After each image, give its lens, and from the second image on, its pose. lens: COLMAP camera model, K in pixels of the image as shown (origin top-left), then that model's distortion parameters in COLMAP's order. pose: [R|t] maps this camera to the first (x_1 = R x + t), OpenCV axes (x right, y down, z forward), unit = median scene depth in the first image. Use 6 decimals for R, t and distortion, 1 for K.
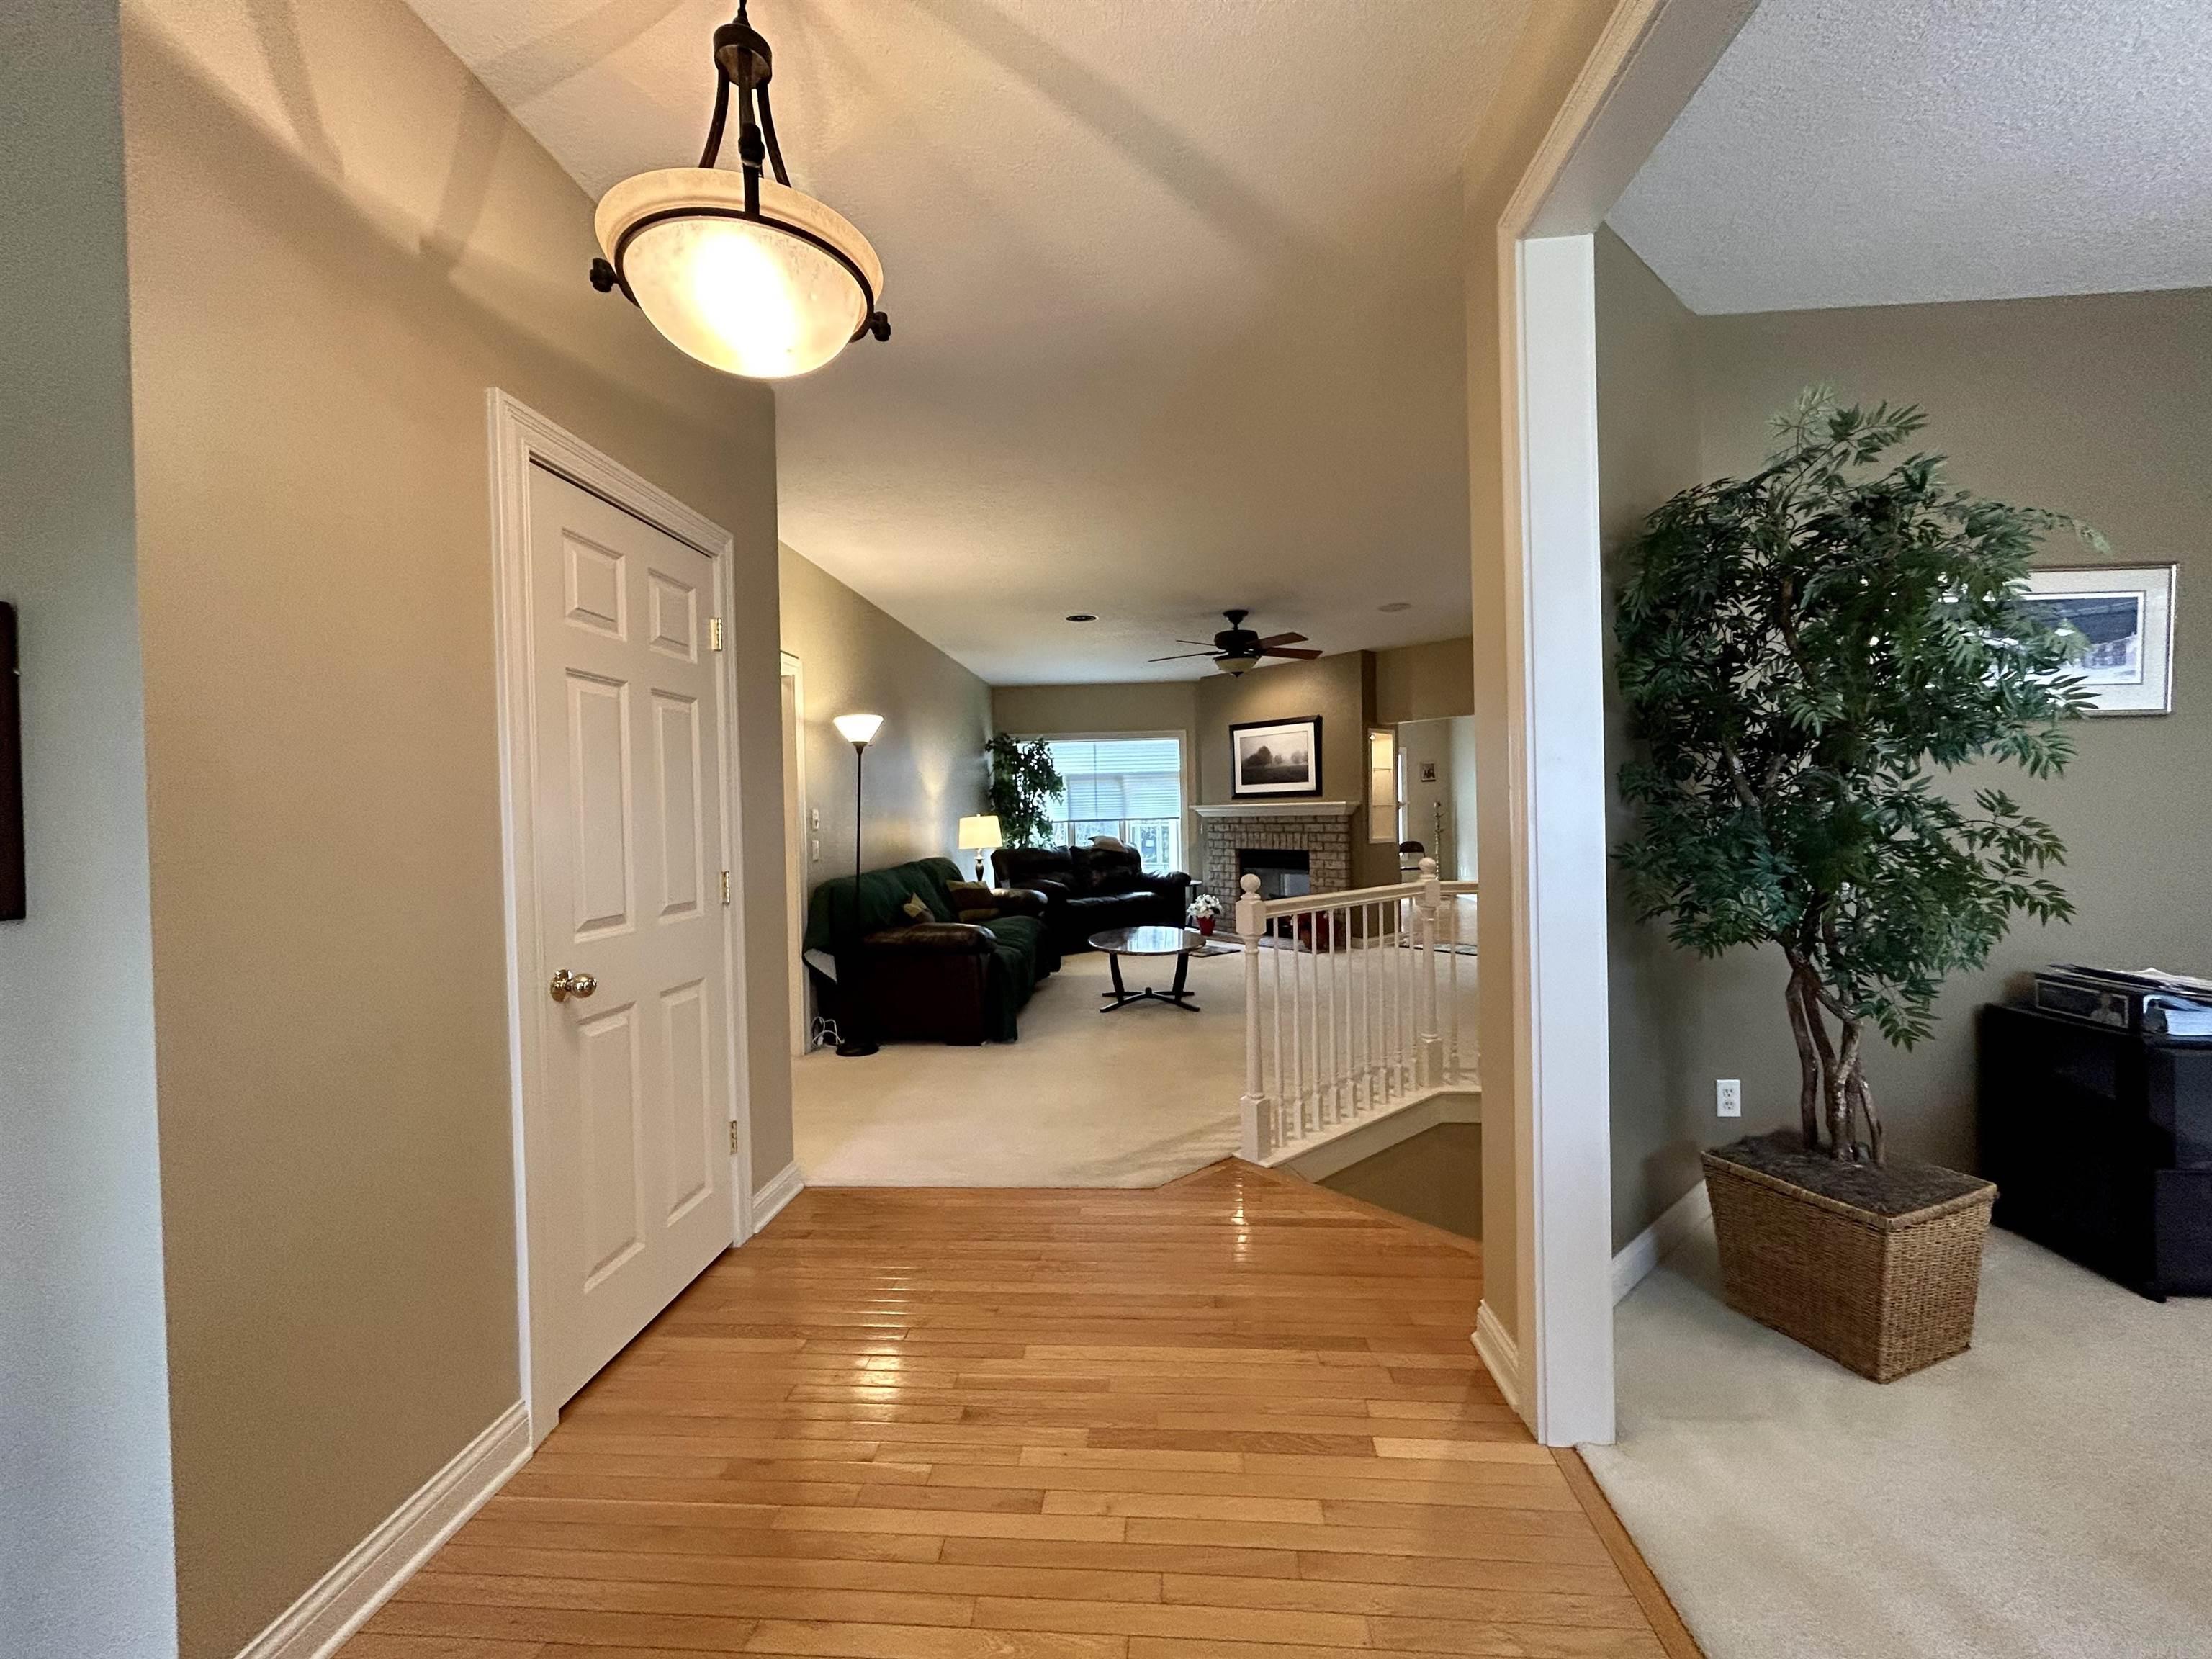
lens RADIAL K [[891.5, 0, 1108.5], [0, 891.5, 826.7], [0, 0, 1]] dist [-0.000917, -0.000066]
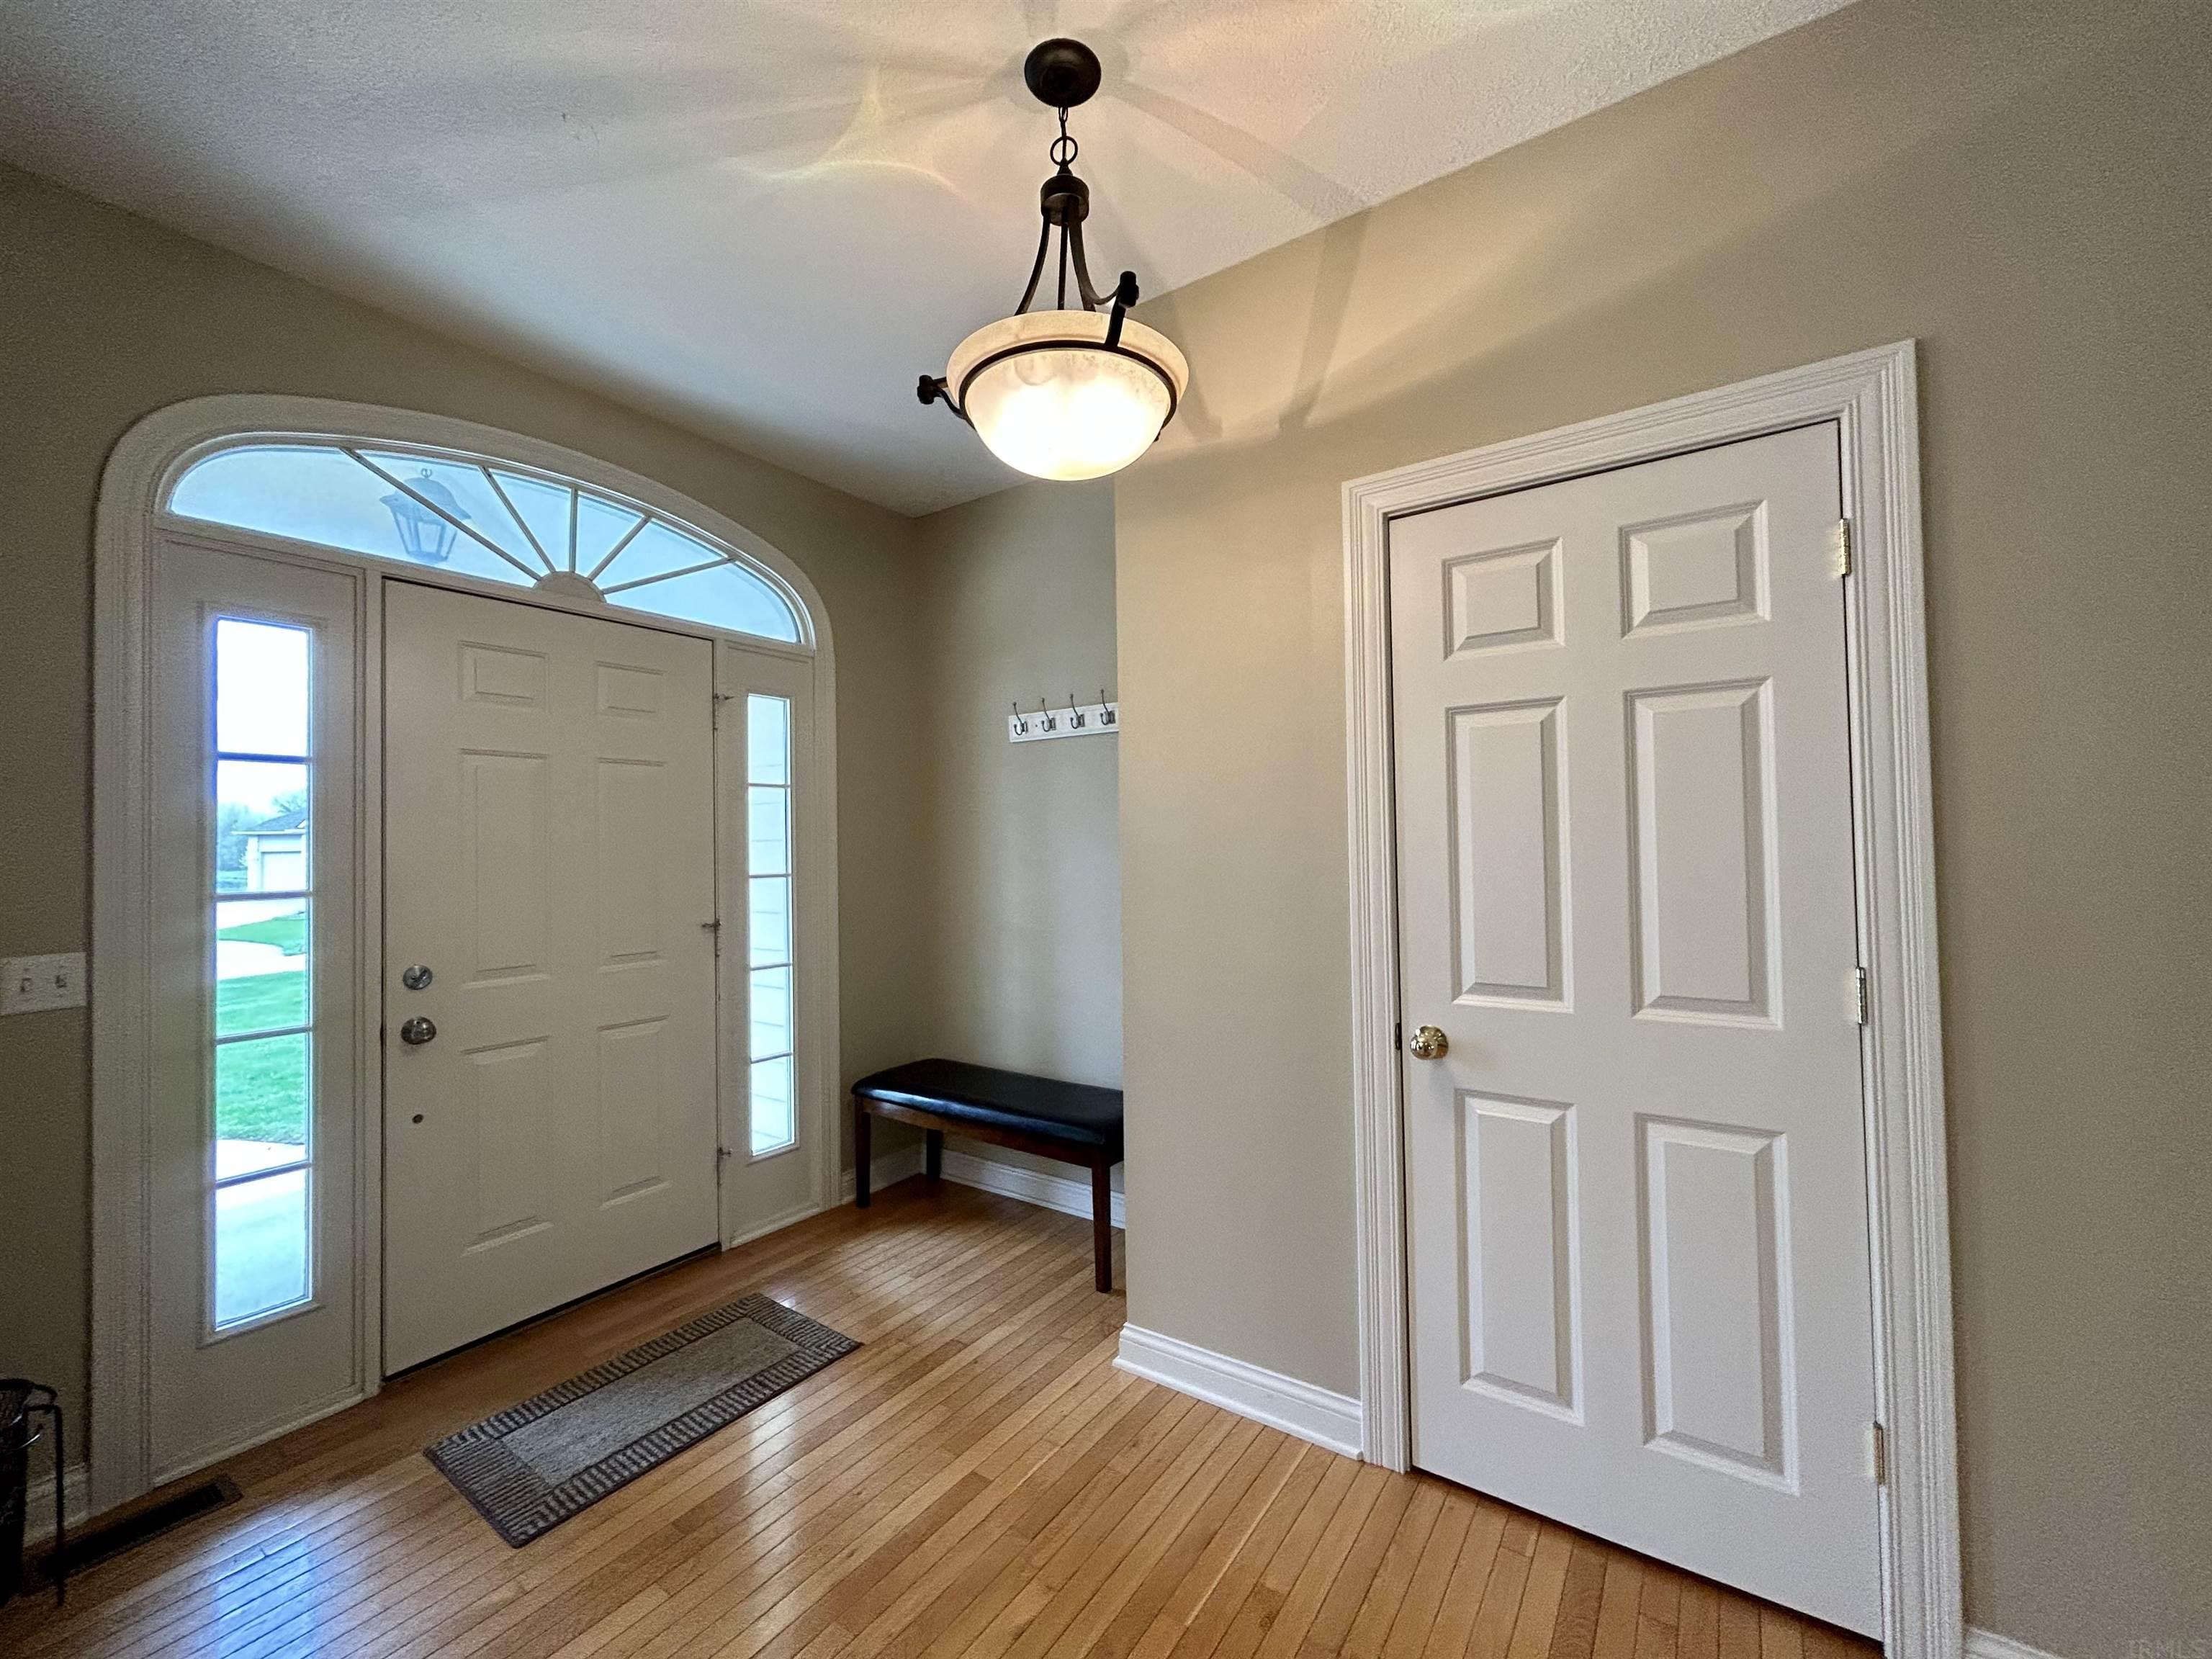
lens RADIAL K [[891.5, 0, 1108.5], [0, 891.5, 819.4], [0, 0, 1]] dist [-0.000917, -0.000066]
pose [[-0.509746, 0.006804, -0.860298, 0.184671], [0.012950, 0.999916, 0.000236, -0.031382], [0.860228, -0.011020, -0.509791, 0.562909]]
